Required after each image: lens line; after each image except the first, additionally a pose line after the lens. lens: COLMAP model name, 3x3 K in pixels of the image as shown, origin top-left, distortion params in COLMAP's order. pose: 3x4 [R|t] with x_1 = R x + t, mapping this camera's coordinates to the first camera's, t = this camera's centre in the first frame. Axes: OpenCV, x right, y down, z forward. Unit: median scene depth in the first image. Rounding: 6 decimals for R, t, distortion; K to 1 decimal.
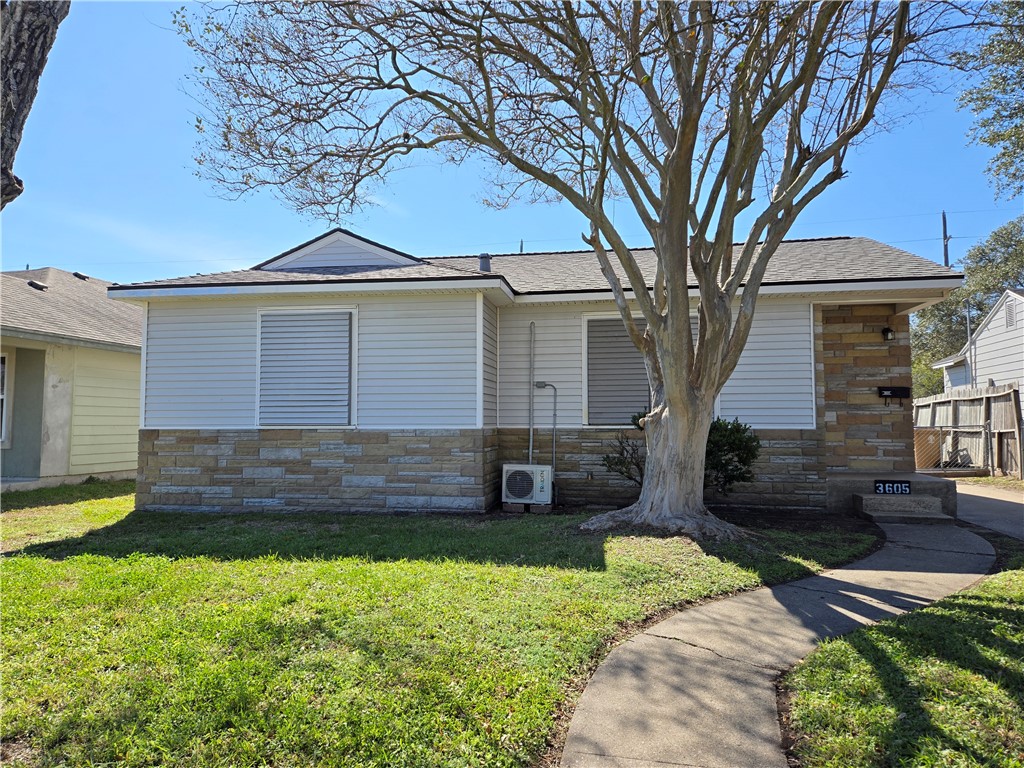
lens RADIAL K [[681.5, 0, 512.0], [0, 681.5, 383.3], [0, 0, 1]] dist [0.071387, -0.008304]
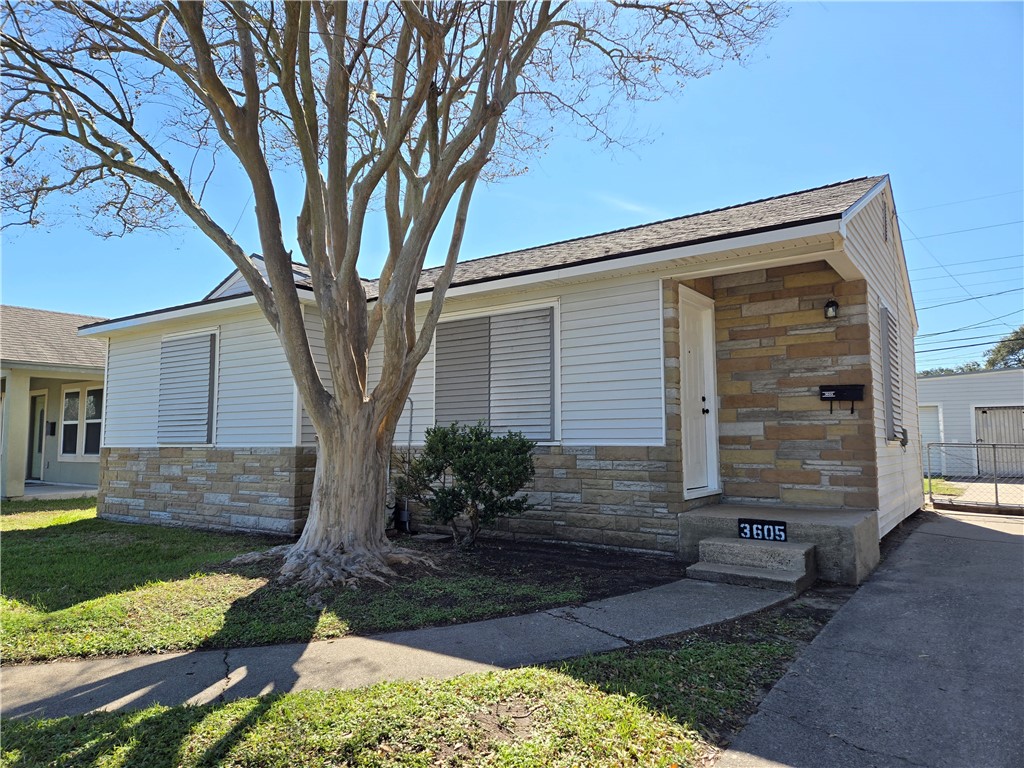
lens RADIAL K [[681.5, 0, 512.2], [0, 681.5, 380.7], [0, 0, 1]] dist [0.071387, -0.008304]
pose [[0.898850, -0.041765, -0.436262, 0.613245], [0.030463, 0.998995, -0.032875, 0.014982], [0.437196, 0.016260, 0.899219, 0.261450]]
